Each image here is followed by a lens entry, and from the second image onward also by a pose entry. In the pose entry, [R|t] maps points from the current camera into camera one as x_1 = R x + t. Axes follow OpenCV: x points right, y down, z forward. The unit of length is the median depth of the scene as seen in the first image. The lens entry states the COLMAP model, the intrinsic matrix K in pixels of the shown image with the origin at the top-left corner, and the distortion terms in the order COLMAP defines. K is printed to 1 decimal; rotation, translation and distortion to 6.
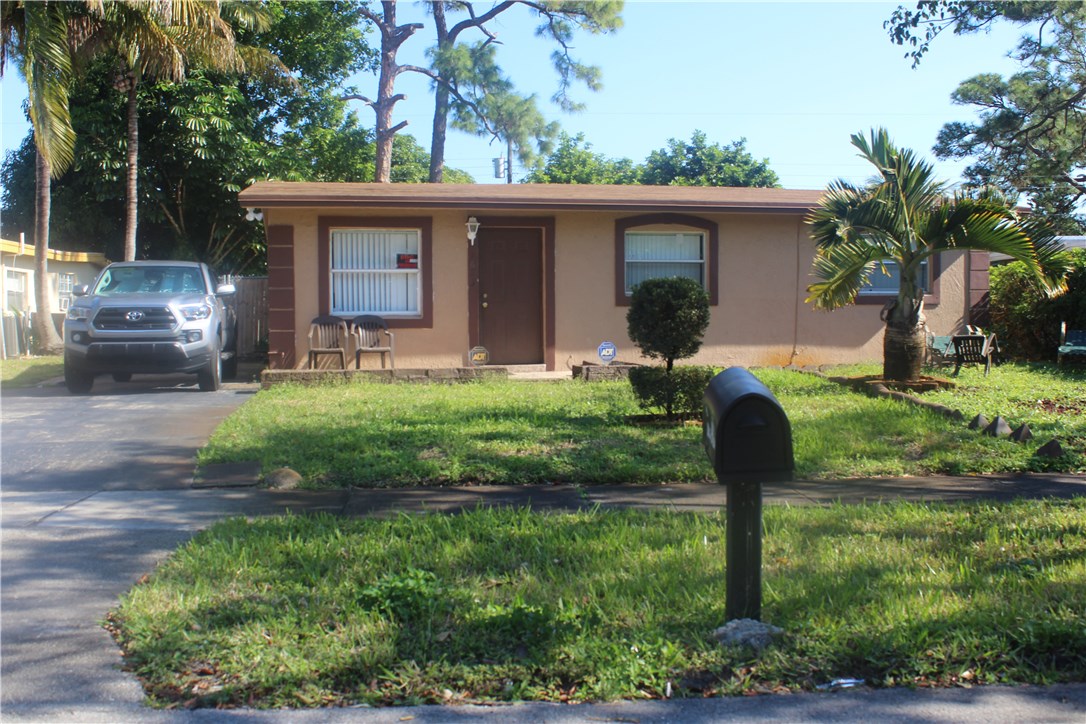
lens RADIAL K [[1115.1, 0, 539.6], [0, 1115.1, 367.0], [0, 0, 1]] dist [-0.099108, 0.000000]
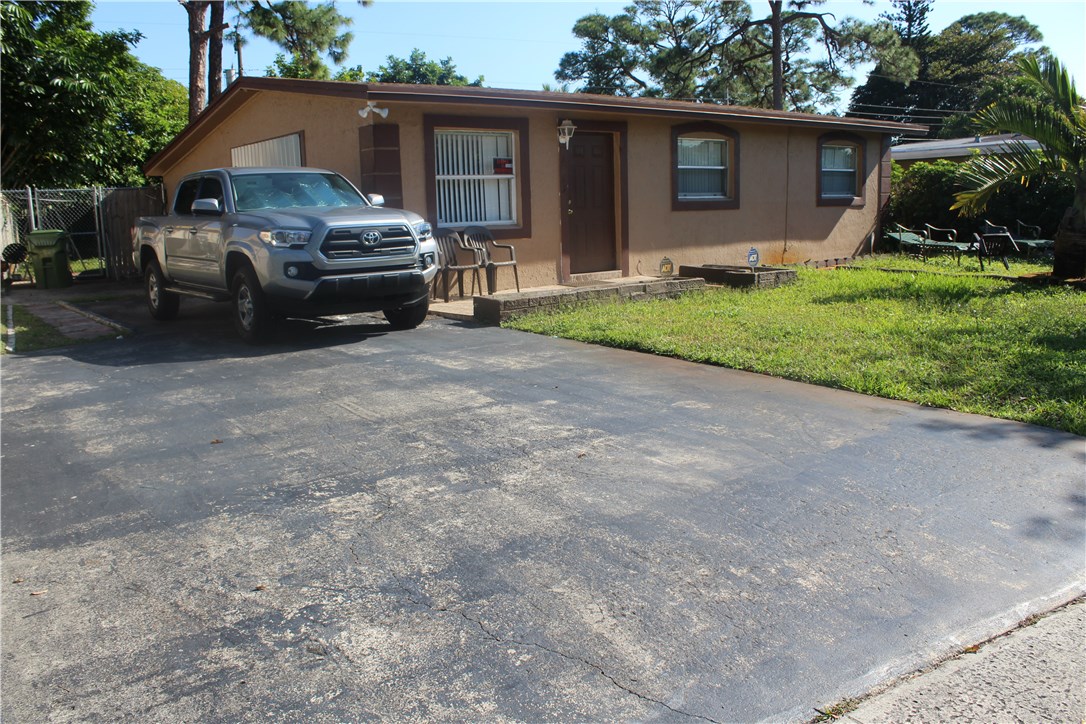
lens RADIAL K [[895.4, 0, 552.5], [0, 895.4, 367.4], [0, 0, 1]] dist [-0.141019, 0.086411]
pose [[0.892883, -0.097168, 0.439680, -0.402484], [0.039777, 0.989643, 0.137931, -0.028343], [-0.448529, -0.105667, 0.887500, 0.294029]]
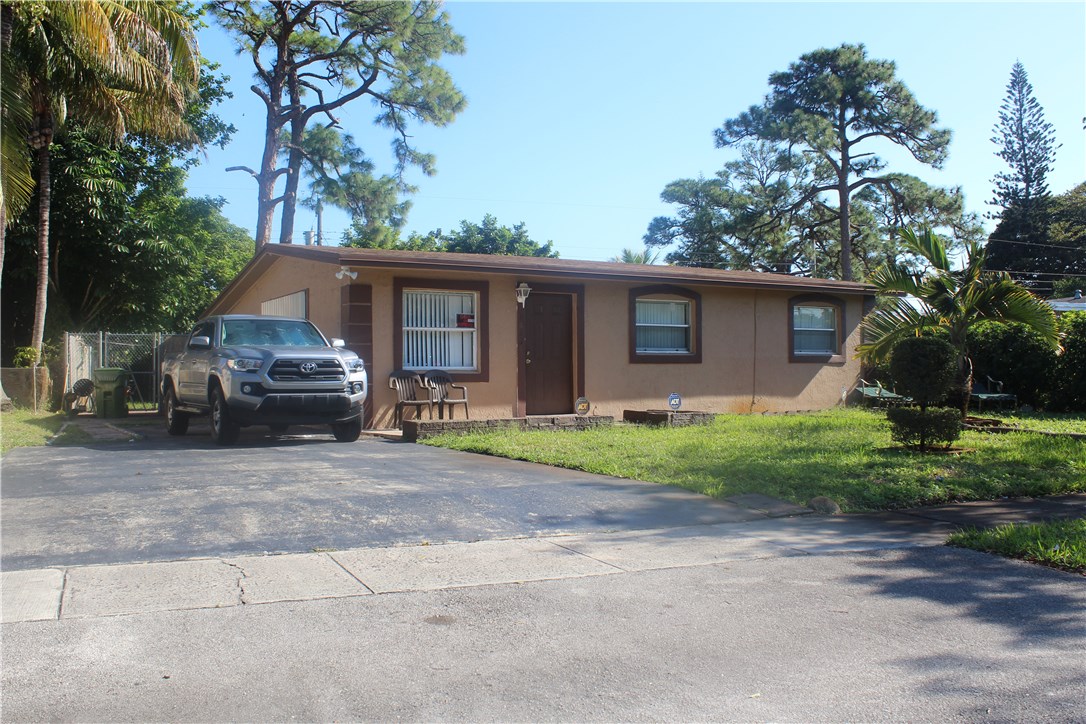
lens RADIAL K [[987.1, 0, 545.8], [0, 987.1, 364.1], [0, 0, 1]] dist [-0.117230, 0.000000]
pose [[0.945656, 0.005134, 0.325129, -0.342610], [0.014199, 0.998270, -0.057059, 0.003840], [-0.324860, 0.058575, 0.943947, 0.056424]]
